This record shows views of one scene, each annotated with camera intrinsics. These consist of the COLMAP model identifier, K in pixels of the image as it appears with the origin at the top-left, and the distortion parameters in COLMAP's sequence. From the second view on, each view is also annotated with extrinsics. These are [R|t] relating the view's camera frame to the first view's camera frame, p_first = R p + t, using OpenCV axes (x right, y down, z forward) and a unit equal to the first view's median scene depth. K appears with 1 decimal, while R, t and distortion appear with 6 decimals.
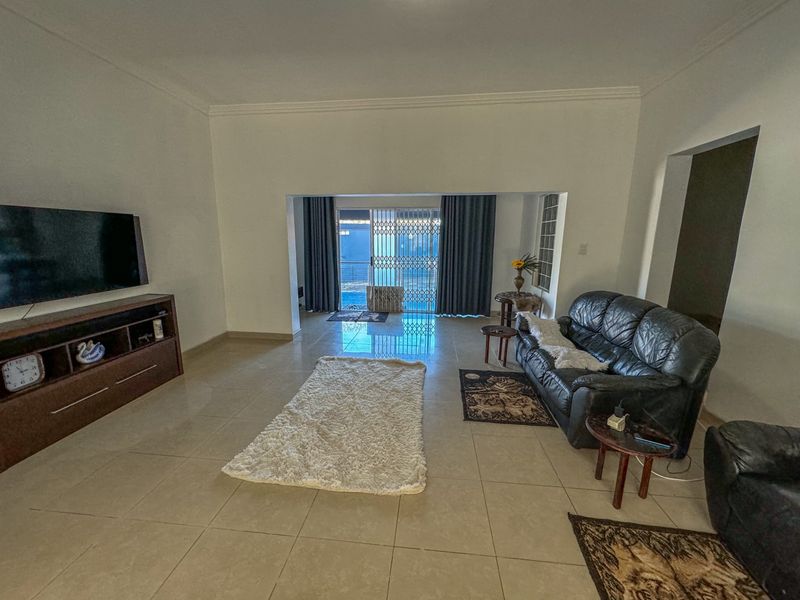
lens RADIAL K [[319.9, 0, 398.9], [0, 319.9, 297.7], [0, 0, 1]] dist [-0.000405, 0.000888]
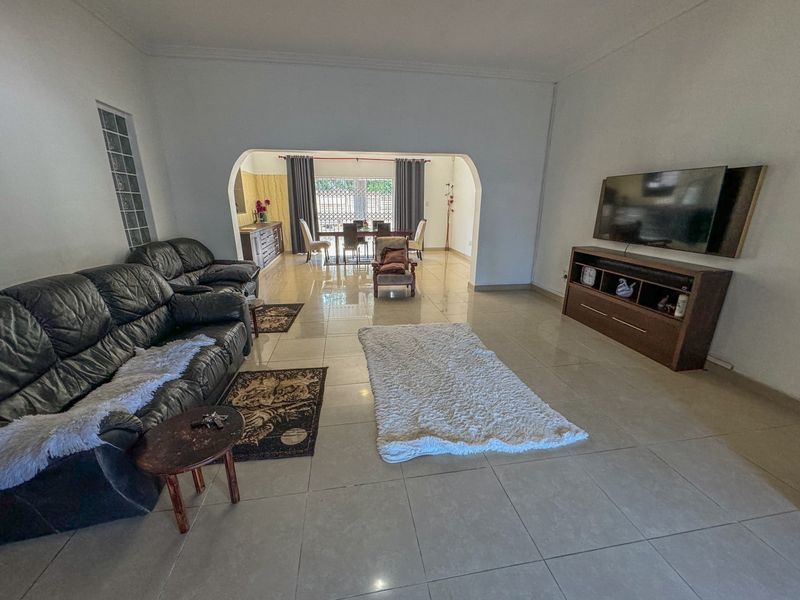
lens RADIAL K [[319.9, 0, 400.3], [0, 319.9, 300.9], [0, 0, 1]] dist [-0.000405, 0.000888]
pose [[-0.961962, 0.070309, -0.263979, 0.216374], [-0.063111, 0.882975, 0.465157, -0.295333], [0.265792, 0.464124, -0.844952, 1.702000]]
